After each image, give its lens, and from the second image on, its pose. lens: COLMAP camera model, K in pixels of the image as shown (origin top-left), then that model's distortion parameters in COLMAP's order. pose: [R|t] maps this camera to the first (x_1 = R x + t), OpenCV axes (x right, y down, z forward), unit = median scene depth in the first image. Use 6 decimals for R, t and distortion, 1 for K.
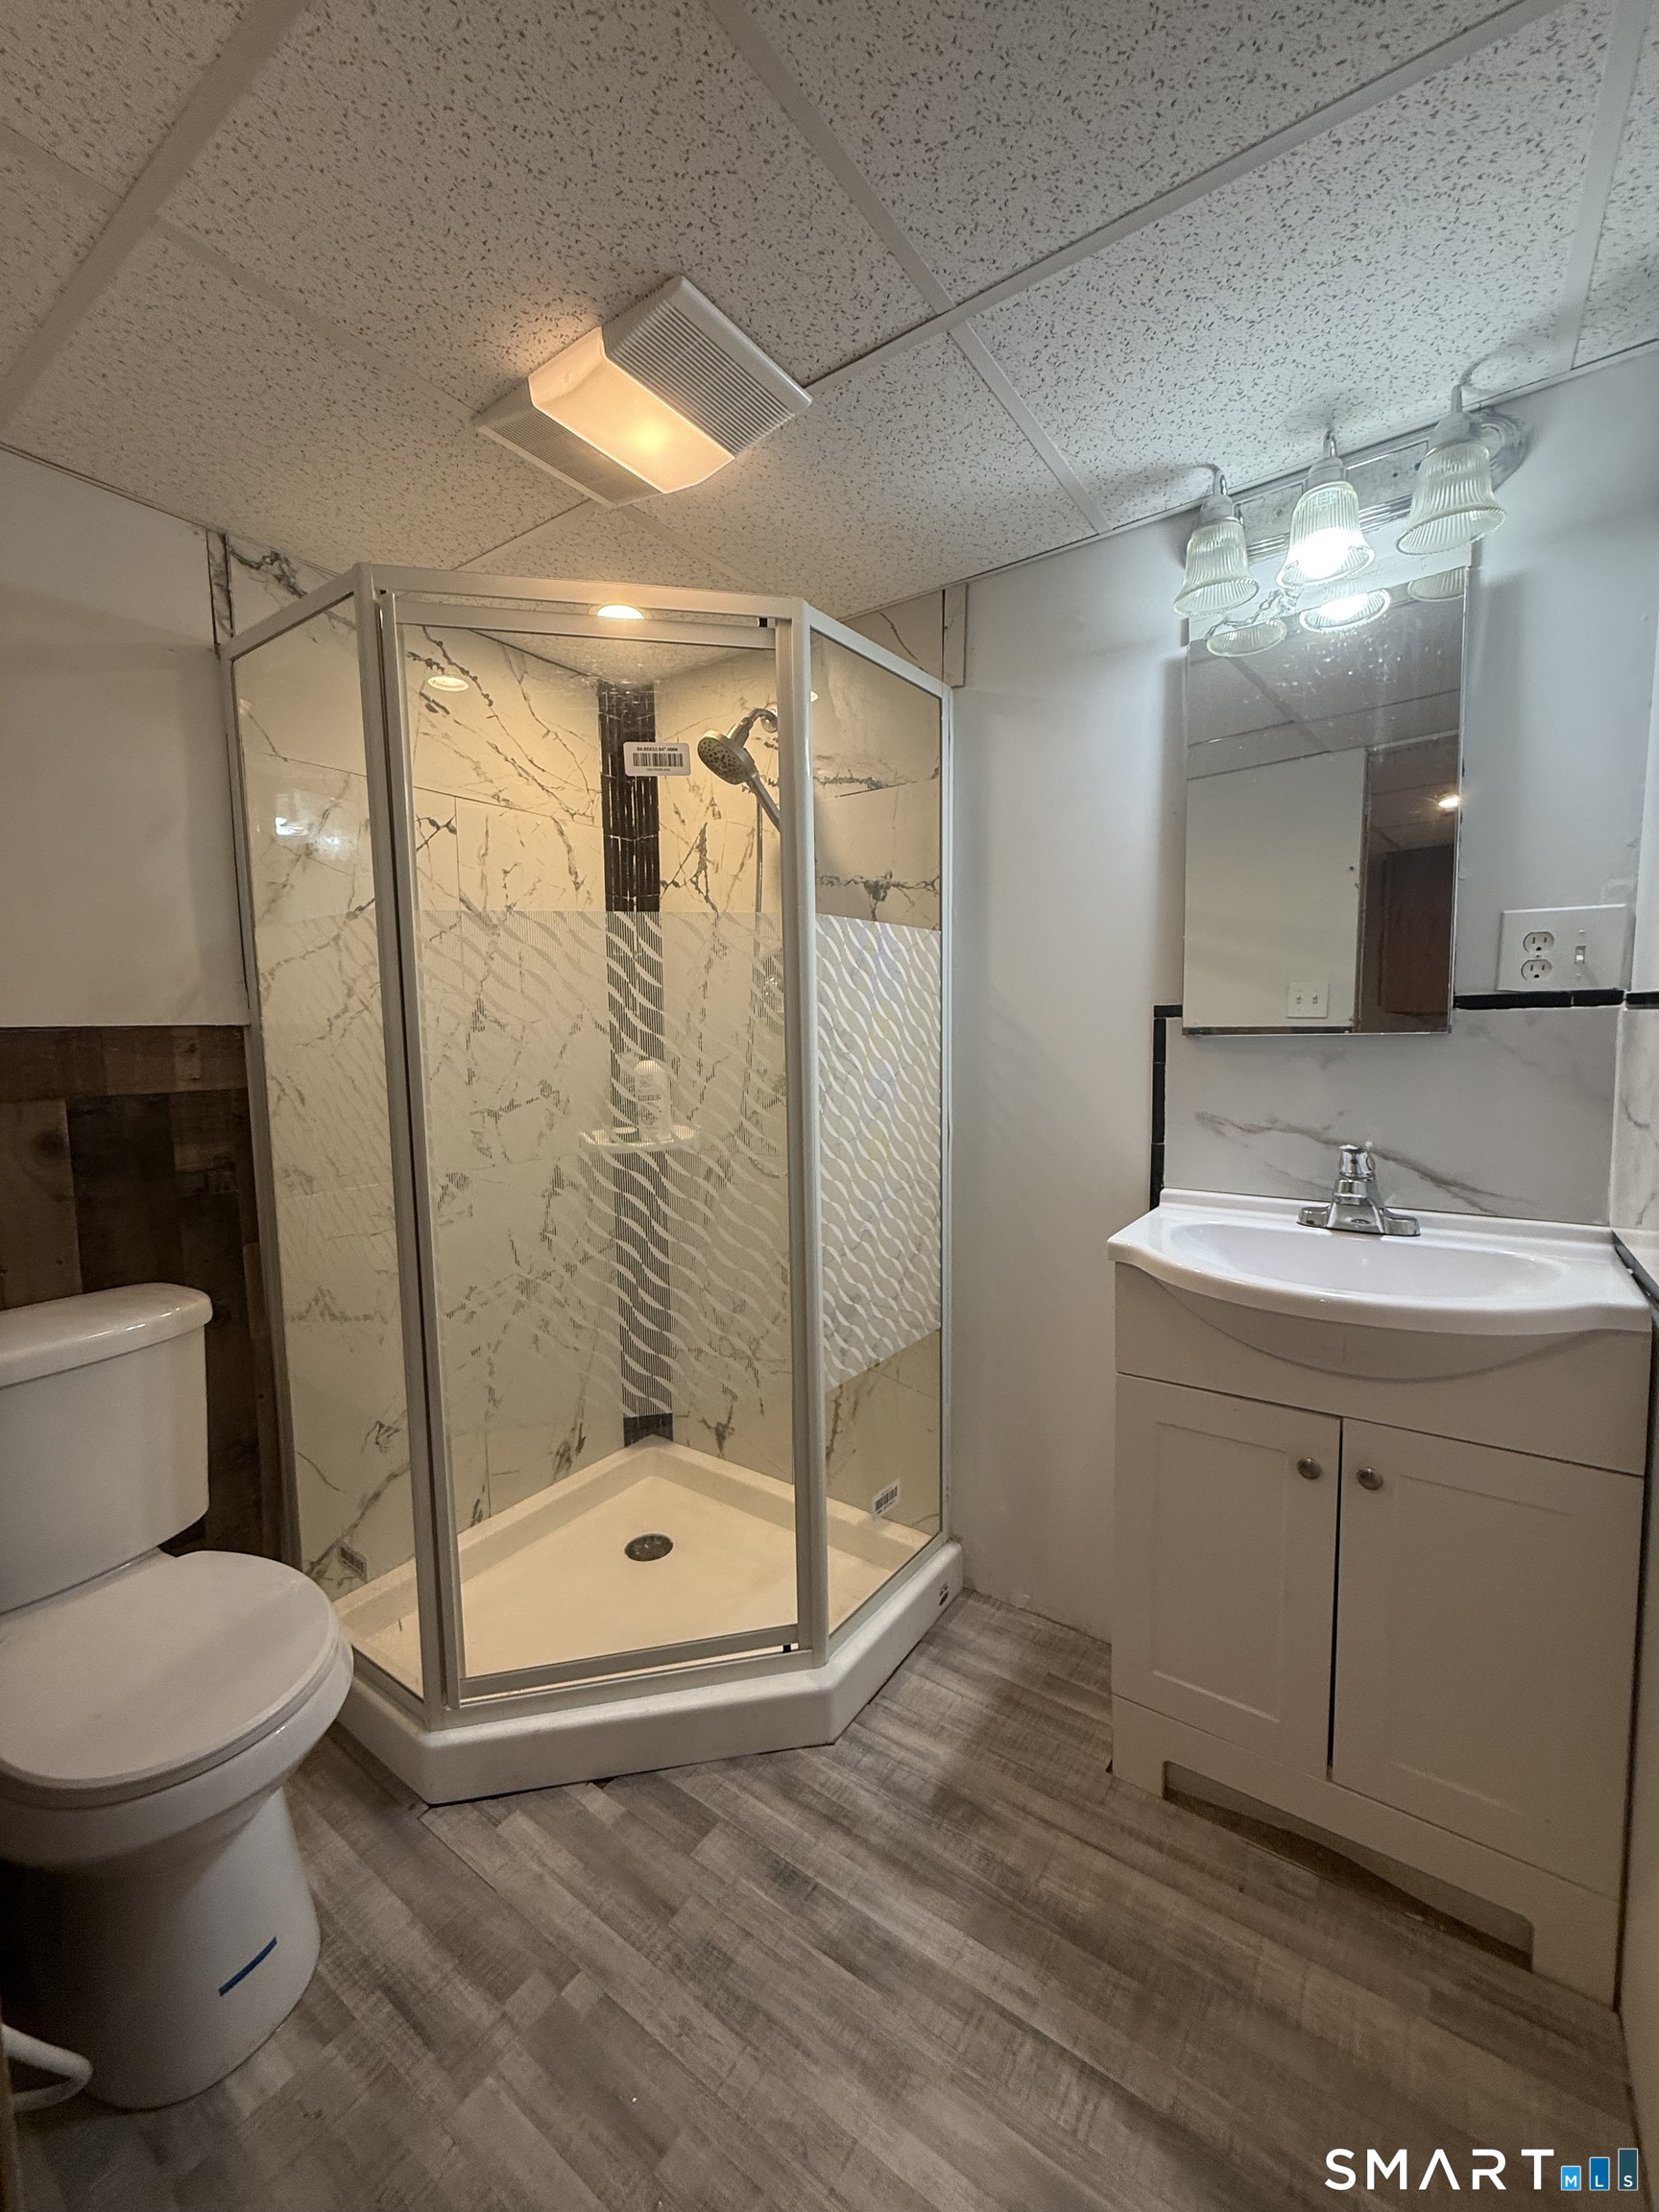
lens RADIAL K [[889.1, 0, 827.1], [0, 889.1, 1104.6], [0, 0, 1]] dist [-0.001545, 0.000324]
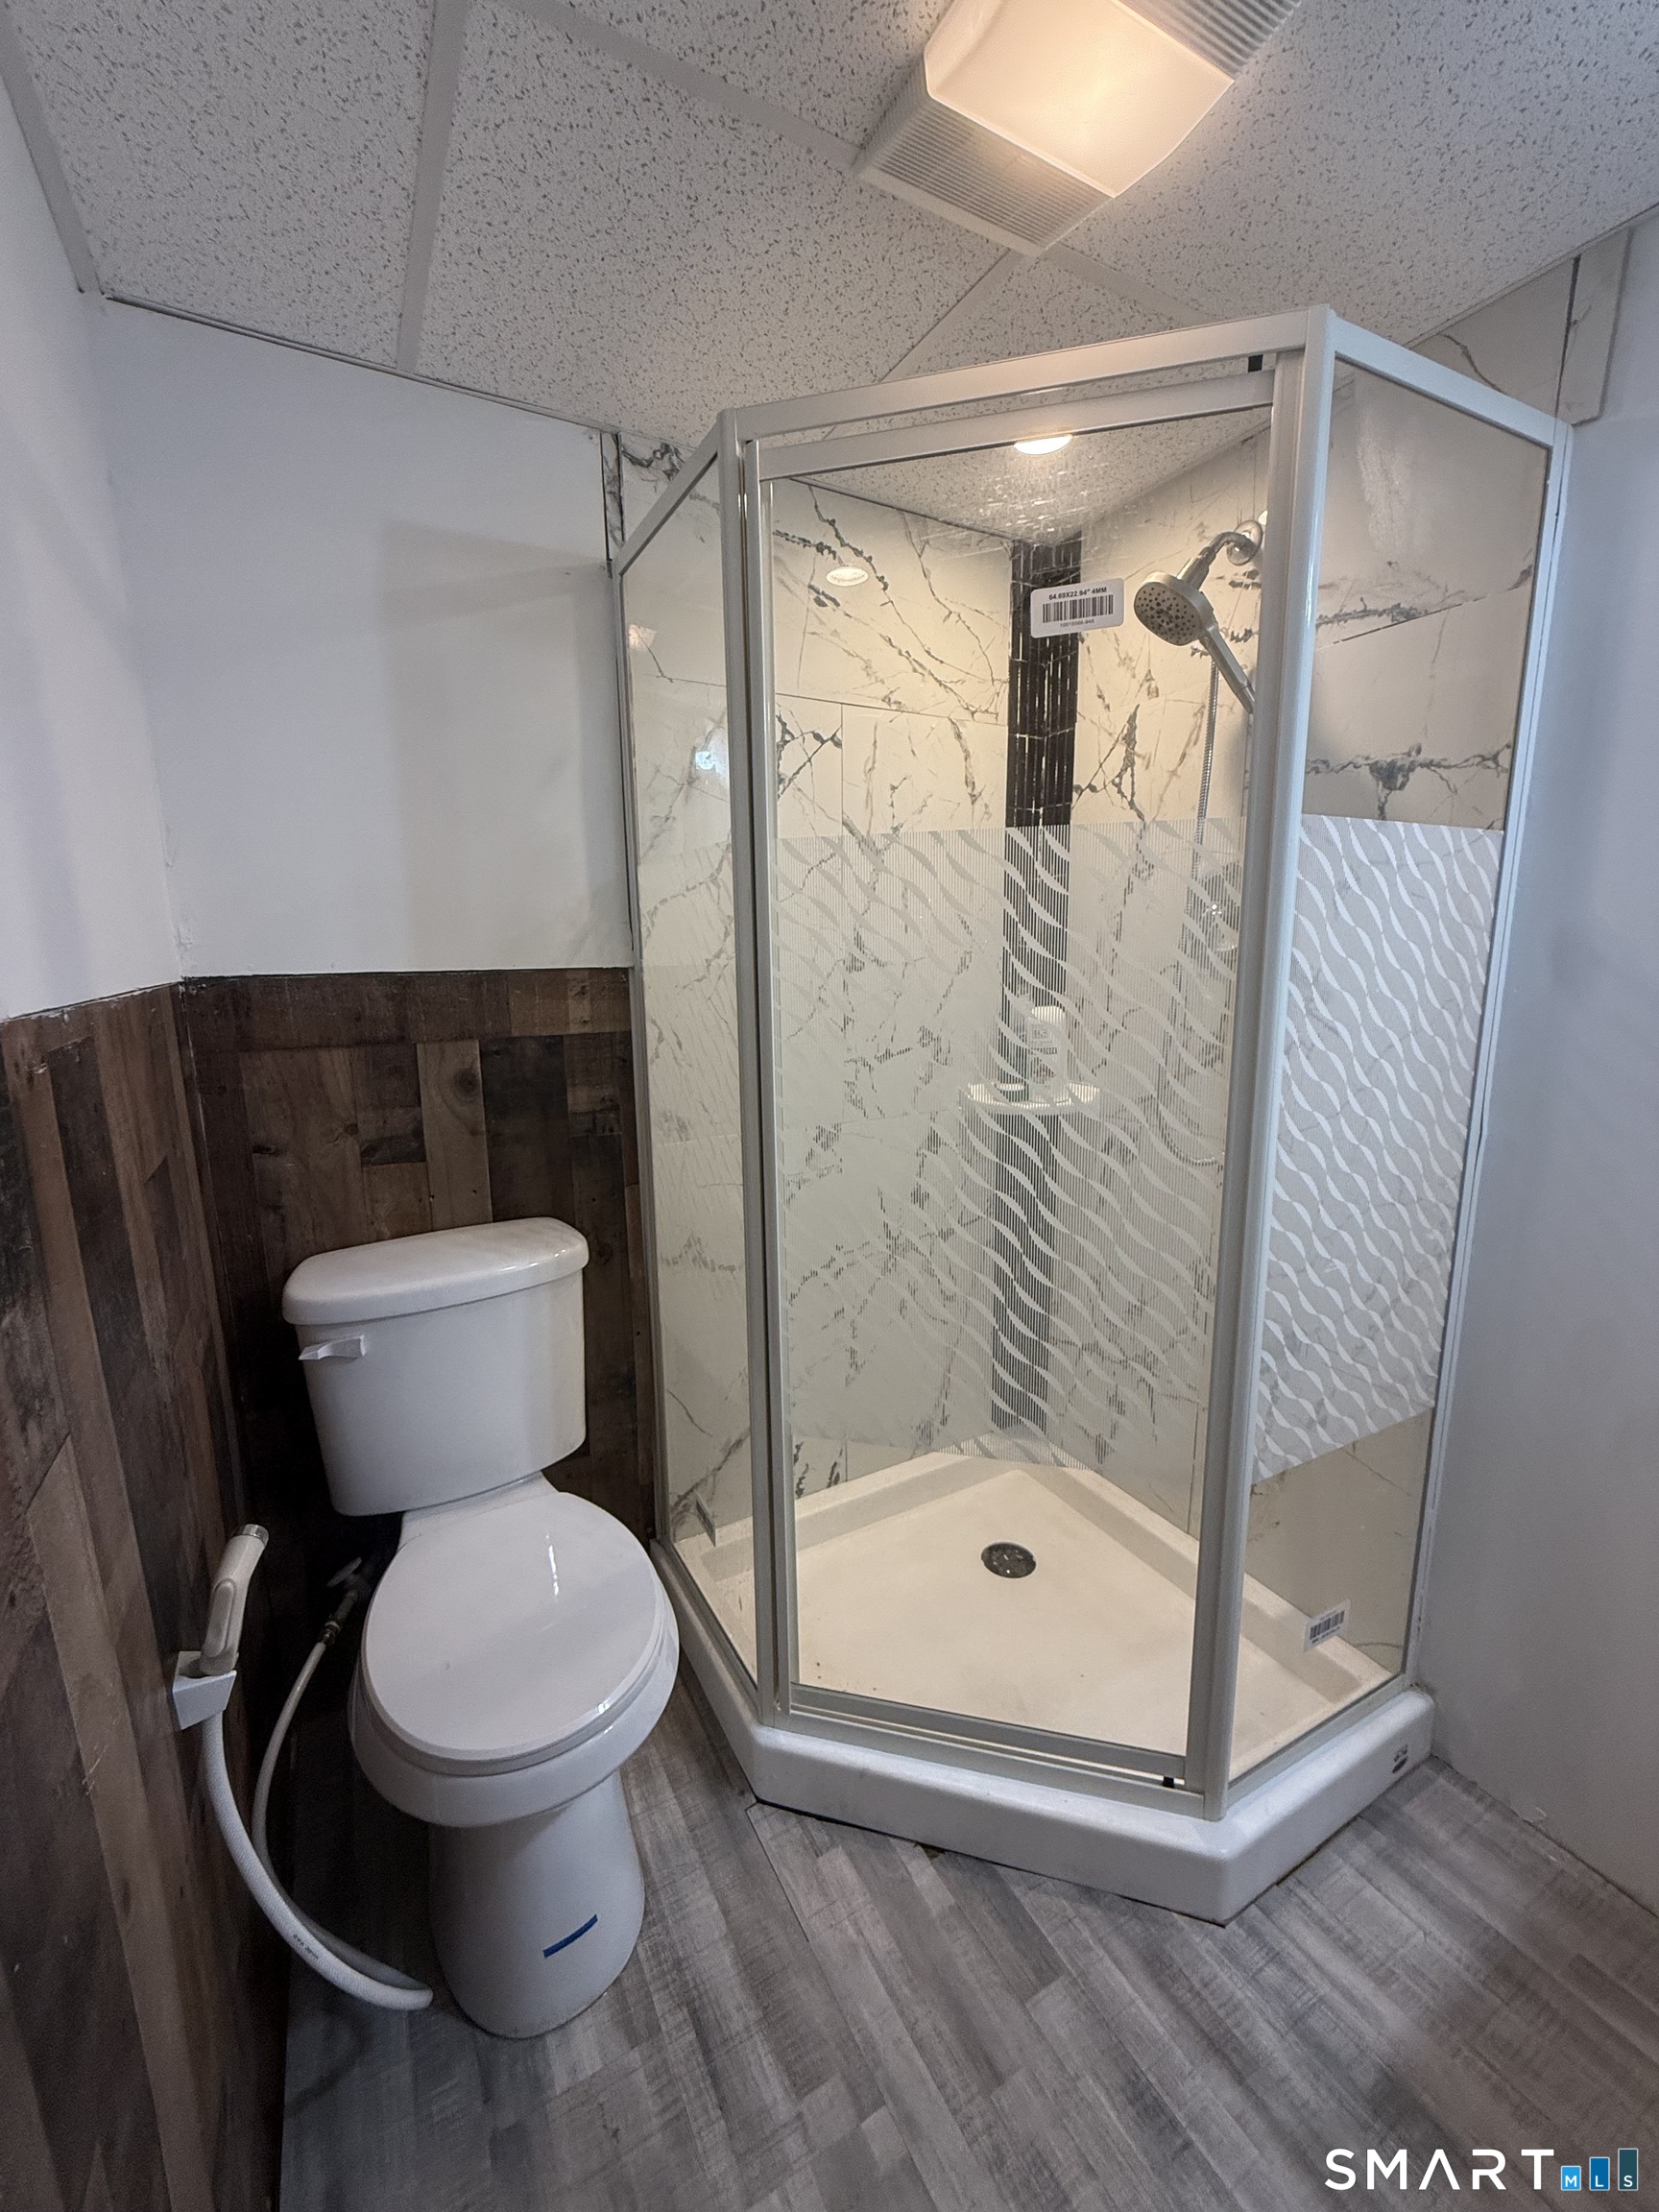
lens RADIAL K [[889.1, 0, 824.1], [0, 889.1, 1108.1], [0, 0, 1]] dist [-0.001545, 0.000324]
pose [[0.900969, 0.079709, -0.426498, -0.031928], [-0.039449, 0.993958, 0.102426, -0.045480], [0.432086, -0.075458, 0.898670, 0.208301]]
